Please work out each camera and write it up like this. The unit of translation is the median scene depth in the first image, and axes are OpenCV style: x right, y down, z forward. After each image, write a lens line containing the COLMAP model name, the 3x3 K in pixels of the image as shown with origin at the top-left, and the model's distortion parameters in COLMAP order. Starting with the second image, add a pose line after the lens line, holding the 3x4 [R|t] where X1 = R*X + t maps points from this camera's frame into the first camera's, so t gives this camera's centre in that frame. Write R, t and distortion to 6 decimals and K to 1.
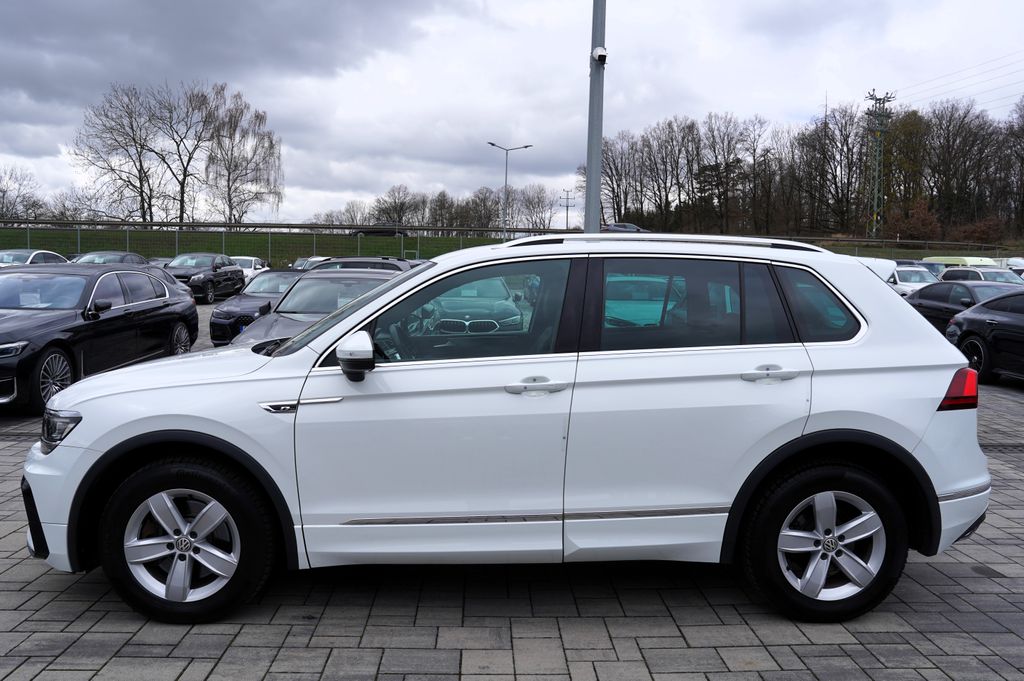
lens RADIAL K [[780.8, 0, 512.0], [0, 780.8, 340.5], [0, 0, 1]] dist [-0.085433, 0.076914]
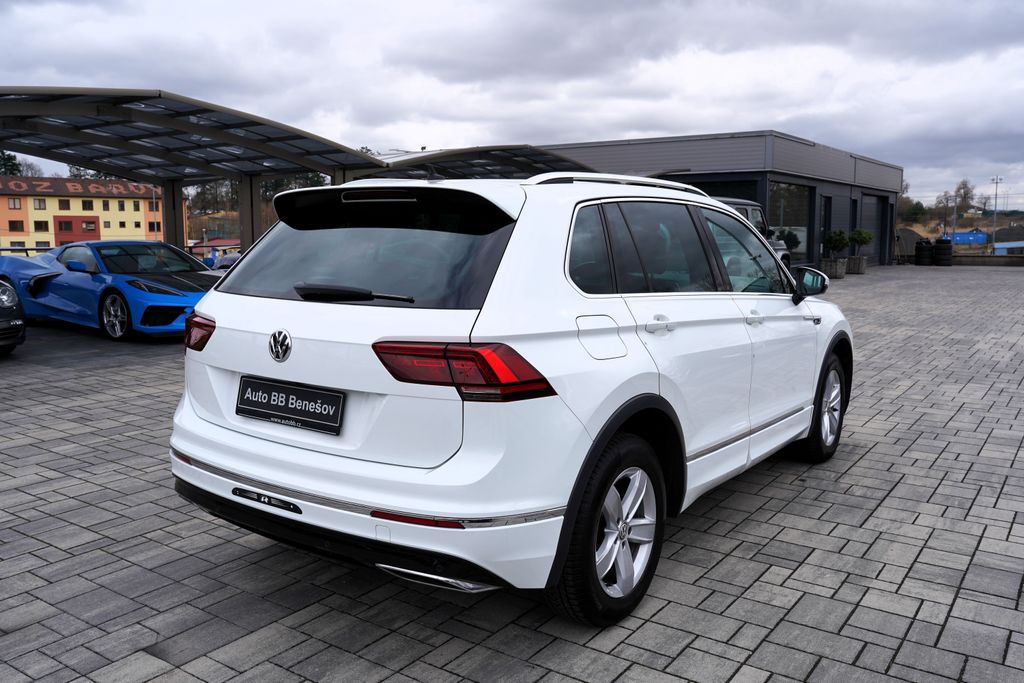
lens RADIAL K [[846.1, 0, 512.0], [0, 846.1, 341.5], [0, 0, 1]] dist [-0.013309, 0.010274]
pose [[-0.606041, 0.086209, -0.790748, 0.065473], [-0.075993, 0.983287, 0.165443, -0.006990], [0.791795, 0.160356, -0.589361, 0.106524]]
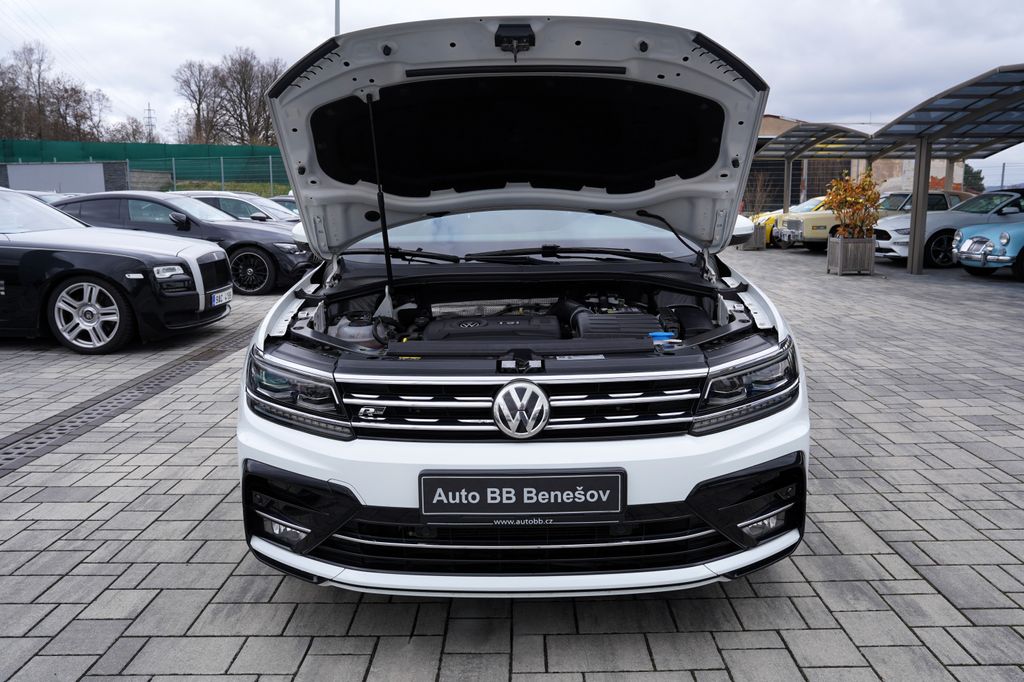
lens RADIAL K [[804.9, 0, 512.0], [0, 804.9, 341.0], [0, 0, 1]] dist [-0.118504, 0.163387]
pose [[0.049514, -0.193180, 0.979913, -0.070918], [0.091829, 0.977842, 0.188131, -0.003843], [-0.994543, 0.080670, 0.066157, 0.063955]]
